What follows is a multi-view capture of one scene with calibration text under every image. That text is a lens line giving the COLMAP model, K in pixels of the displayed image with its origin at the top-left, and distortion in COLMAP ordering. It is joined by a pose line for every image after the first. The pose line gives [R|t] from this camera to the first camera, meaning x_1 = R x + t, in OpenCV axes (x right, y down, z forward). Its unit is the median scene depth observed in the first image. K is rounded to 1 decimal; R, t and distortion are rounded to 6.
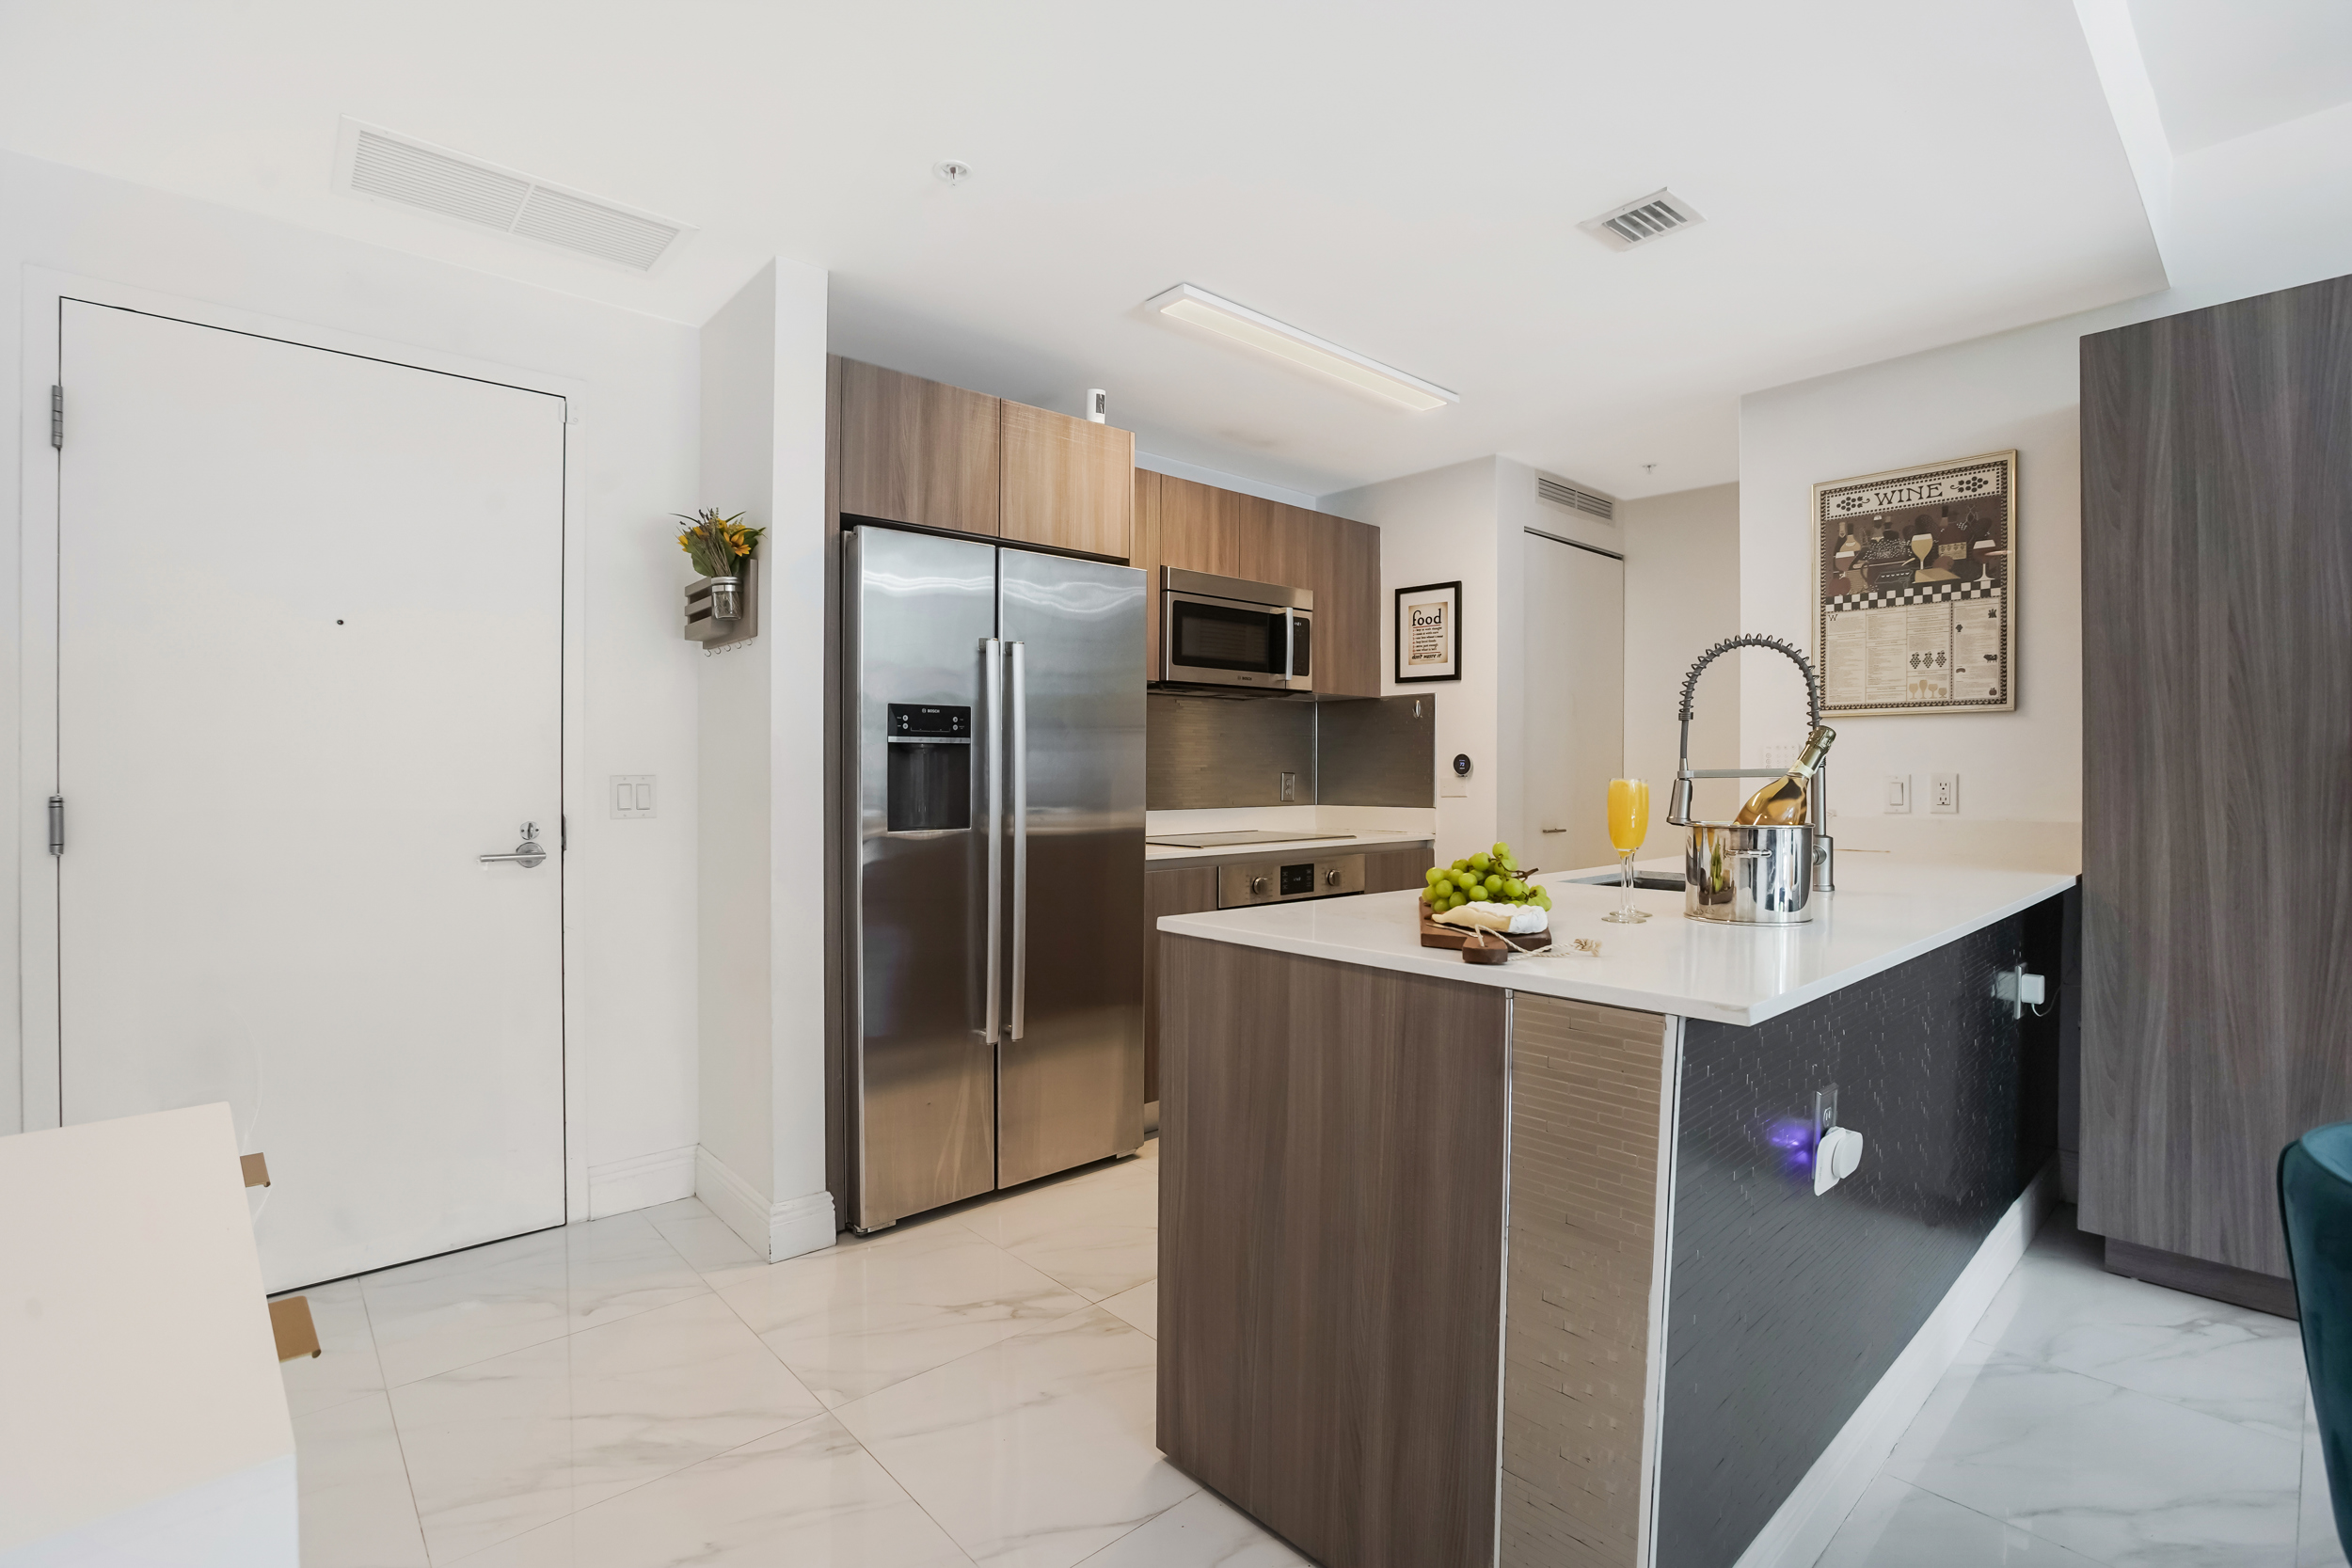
lens RADIAL K [[1066.7, 0, 1210.2], [0, 1066.7, 787.4], [0, 0, 1]] dist [-0.043997, 0.006489]
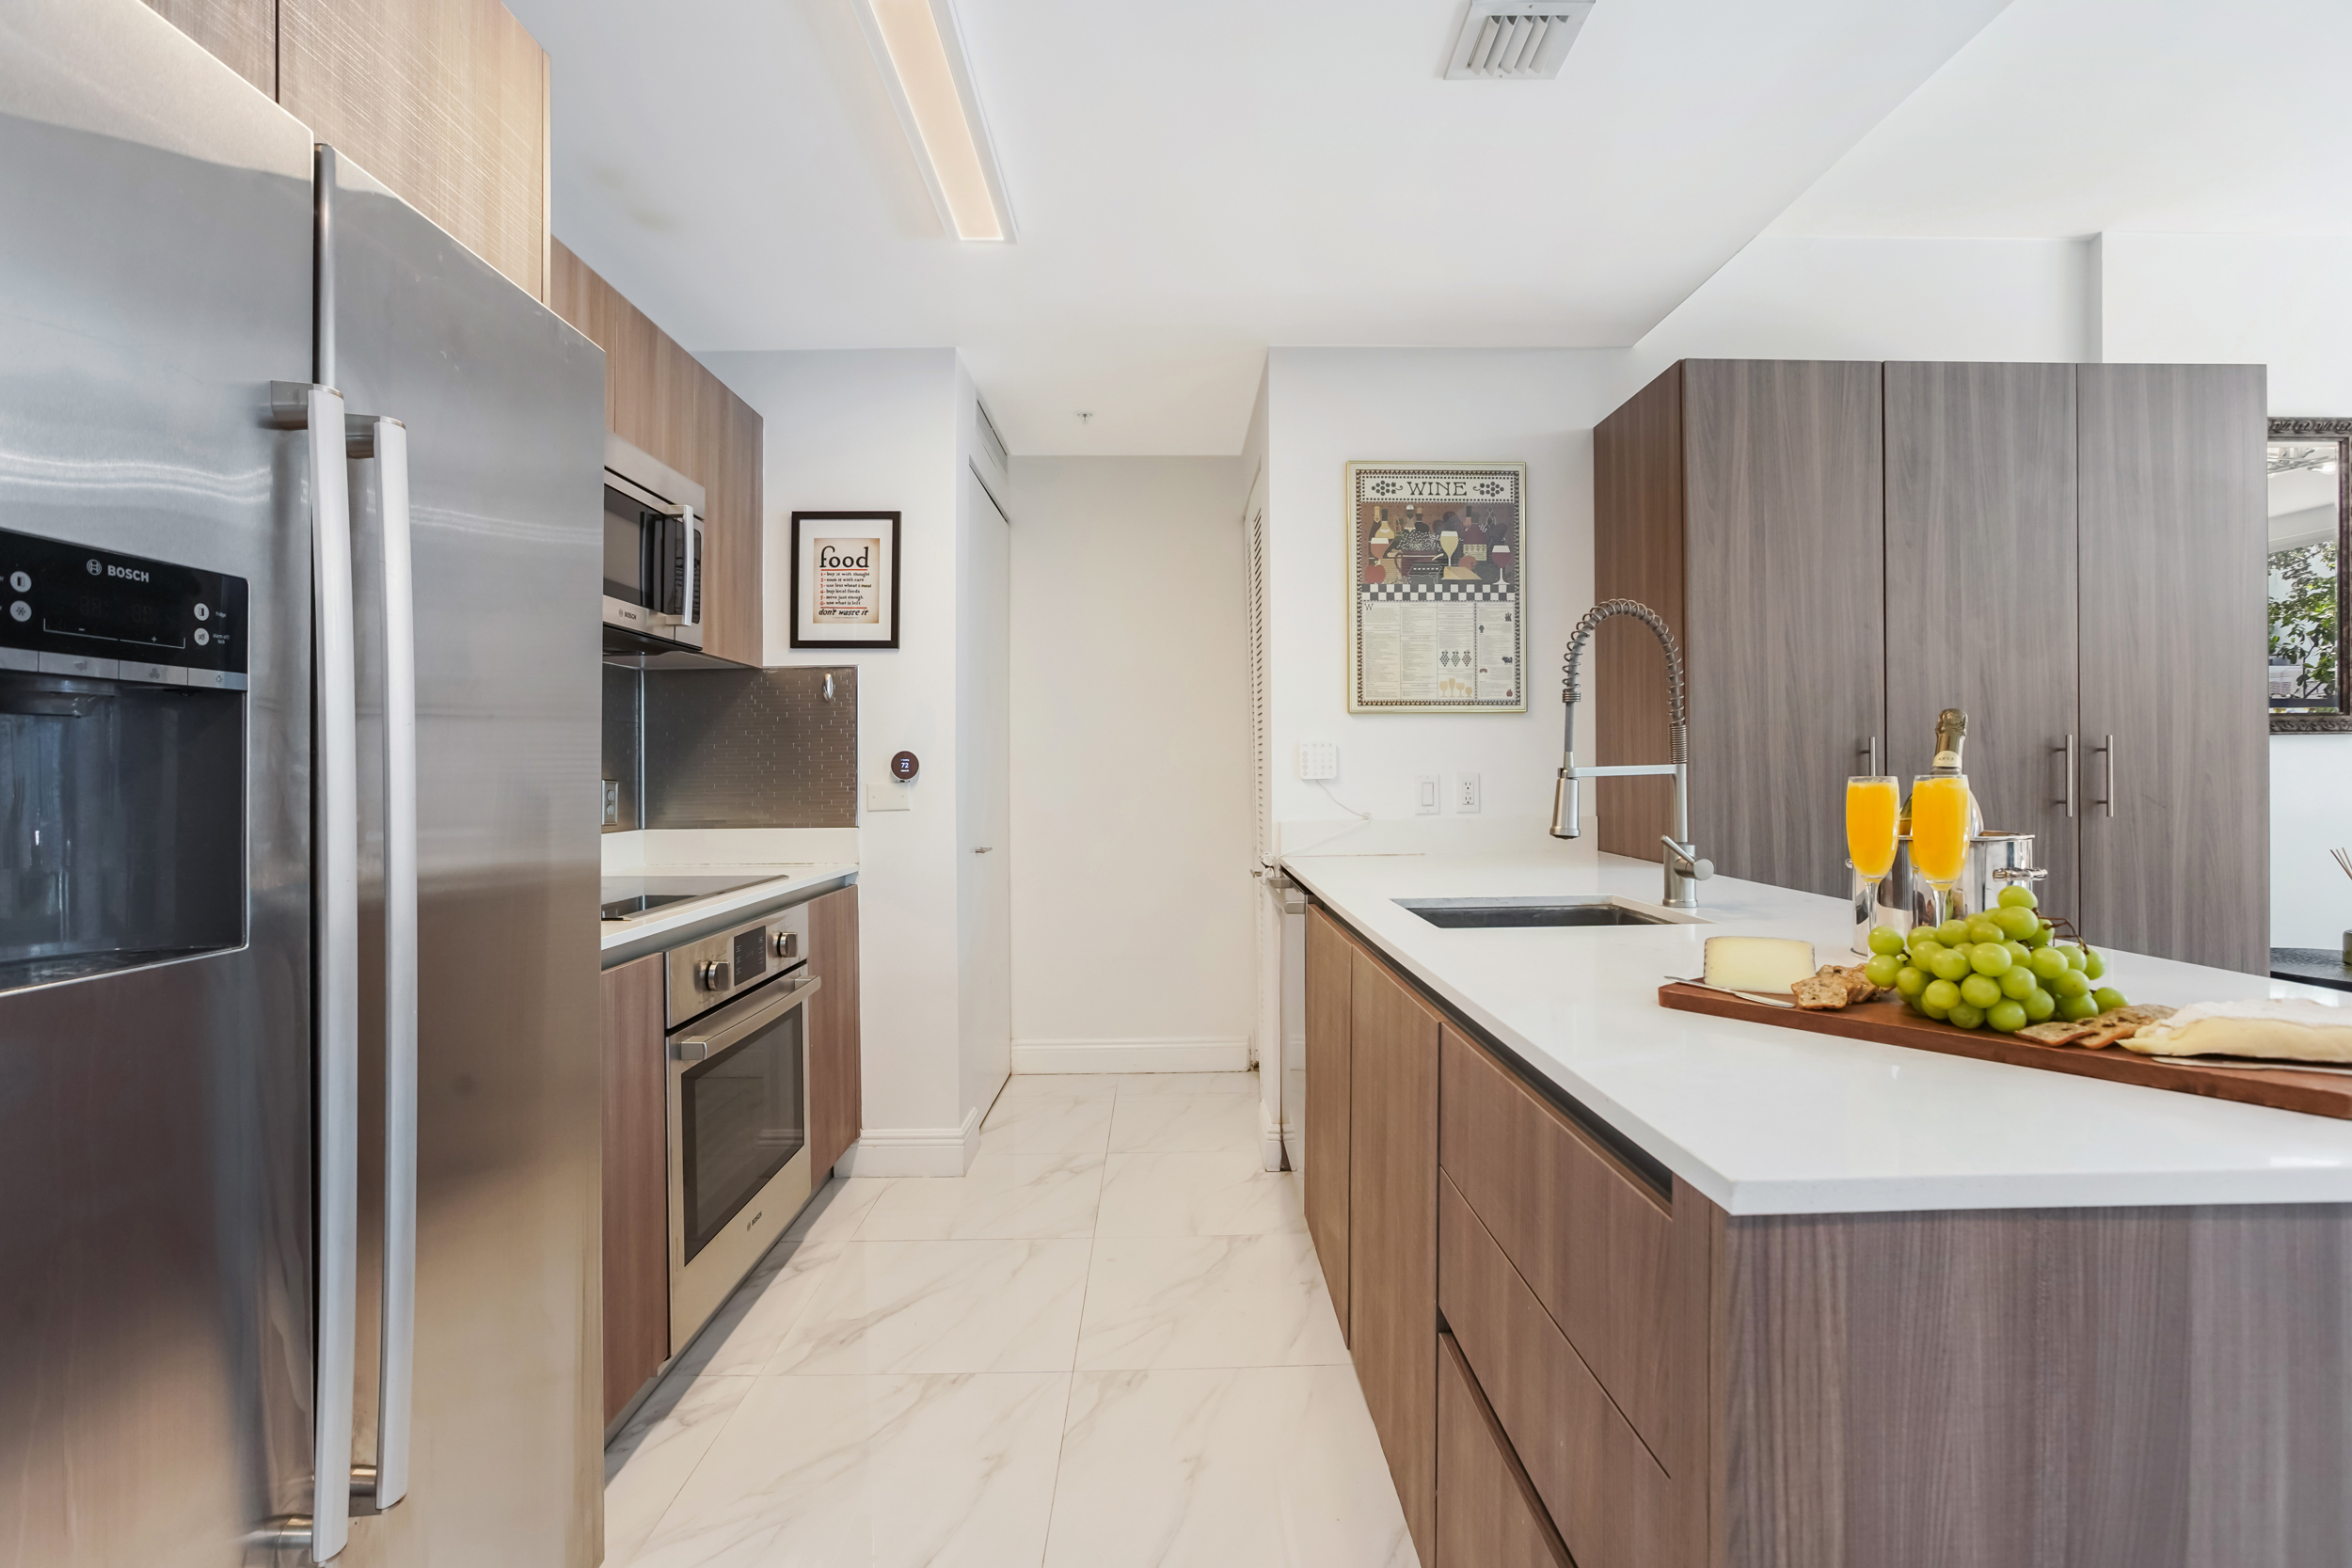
lens RADIAL K [[1066.7, 0, 1174.7], [0, 1066.7, 795.3], [0, 0, 1]] dist [-0.043997, 0.006489]
pose [[0.675602, -0.019506, 0.737008, -0.239414], [0.018507, 0.999784, 0.009495, -0.006356], [-0.737034, 0.007225, 0.675817, 0.514973]]
